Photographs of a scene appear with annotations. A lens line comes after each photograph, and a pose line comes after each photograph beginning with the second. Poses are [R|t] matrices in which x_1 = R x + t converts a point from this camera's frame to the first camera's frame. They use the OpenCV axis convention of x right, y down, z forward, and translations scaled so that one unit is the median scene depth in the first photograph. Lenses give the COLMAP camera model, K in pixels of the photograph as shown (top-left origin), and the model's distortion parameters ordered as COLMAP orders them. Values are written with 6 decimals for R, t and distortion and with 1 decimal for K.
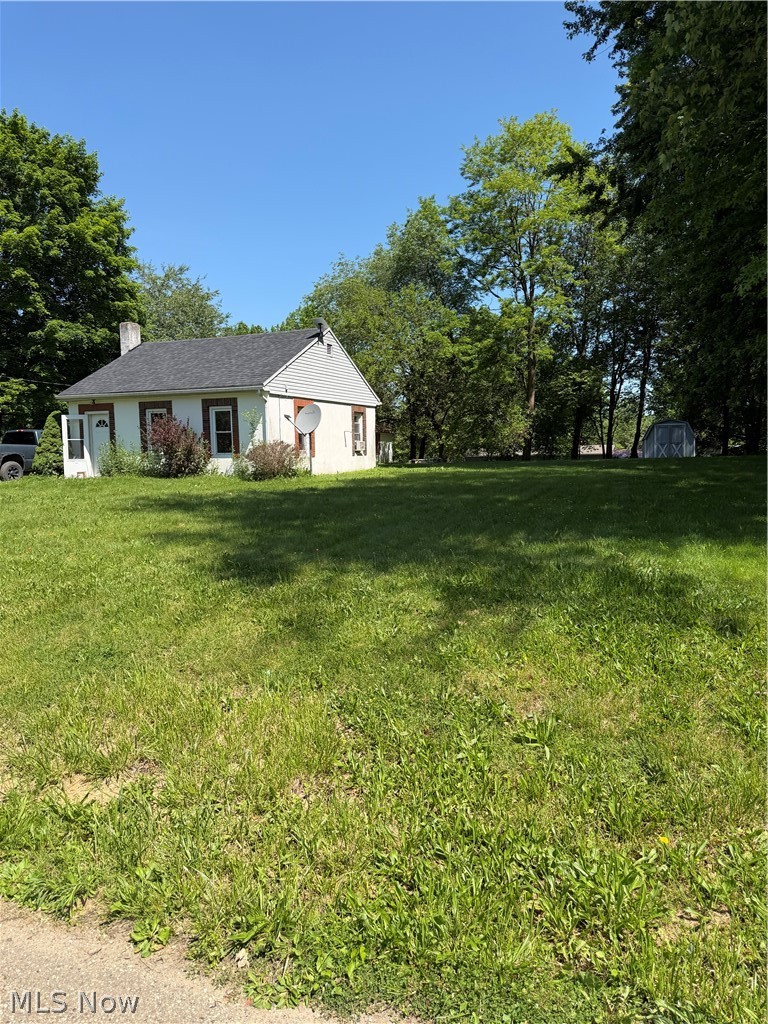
lens RADIAL K [[714.0, 0, 384.0], [0, 714.0, 512.0], [0, 0, 1]] dist [-0.000570, -0.001141]
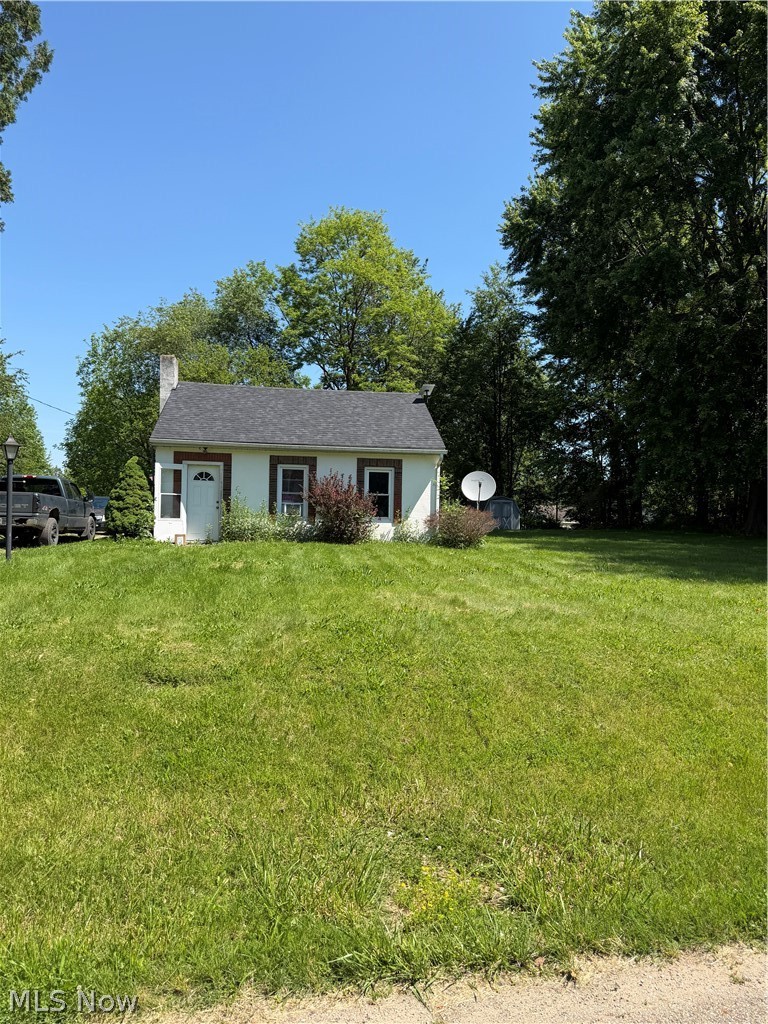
lens RADIAL K [[714.0, 0, 384.0], [0, 714.0, 512.0], [0, 0, 1]] dist [-0.000570, -0.001141]
pose [[0.859901, 0.035551, 0.509221, -0.633970], [0.010976, 0.996053, -0.088074, -0.008484], [-0.510342, 0.081324, 0.856118, 0.193900]]
